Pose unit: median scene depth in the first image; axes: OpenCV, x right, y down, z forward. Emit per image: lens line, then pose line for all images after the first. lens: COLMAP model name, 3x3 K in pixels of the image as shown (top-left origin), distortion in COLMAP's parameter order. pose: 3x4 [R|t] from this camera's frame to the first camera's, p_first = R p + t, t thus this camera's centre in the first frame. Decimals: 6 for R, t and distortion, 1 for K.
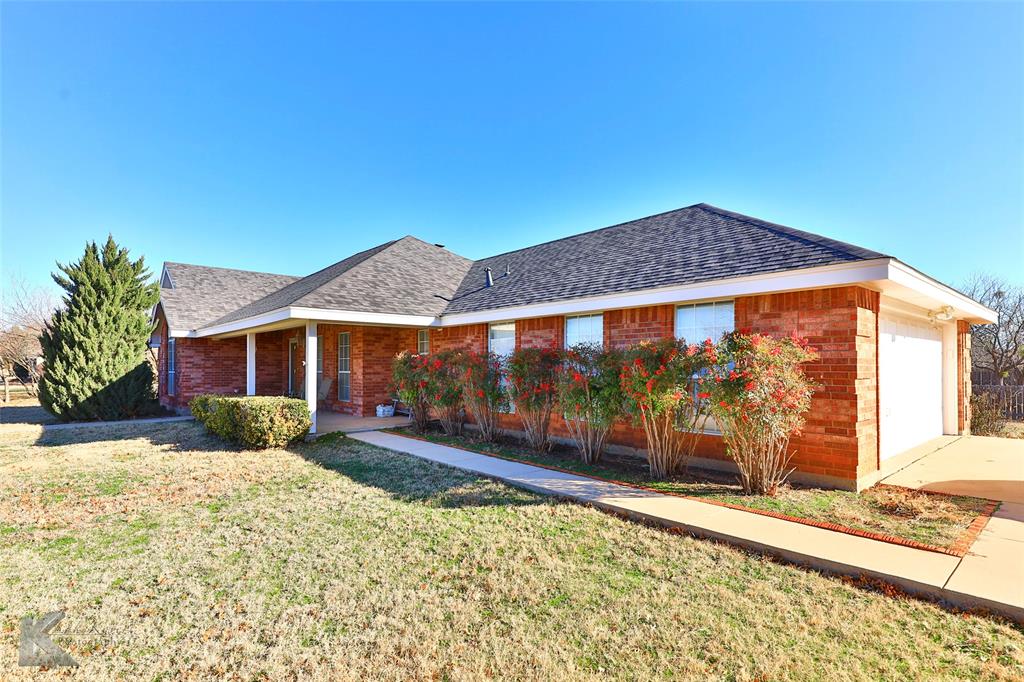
lens RADIAL K [[502.7, 0, 524.4], [0, 502.7, 361.4], [0, 0, 1]] dist [0.017722, -0.000186]
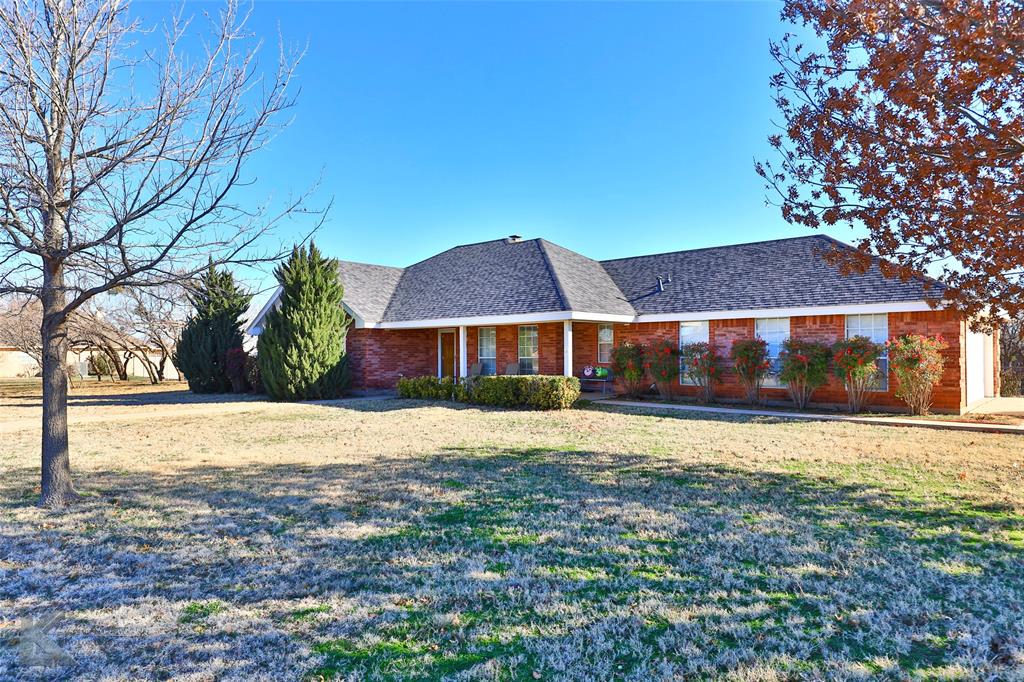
lens RADIAL K [[625.9, 0, 520.0], [0, 625.9, 343.7], [0, 0, 1]] dist [0.004108, -0.000492]
pose [[0.994684, -0.000360, 0.102976, -0.715477], [0.001120, 0.999973, -0.007321, -0.001763], [-0.102970, 0.007397, 0.994657, -0.687027]]
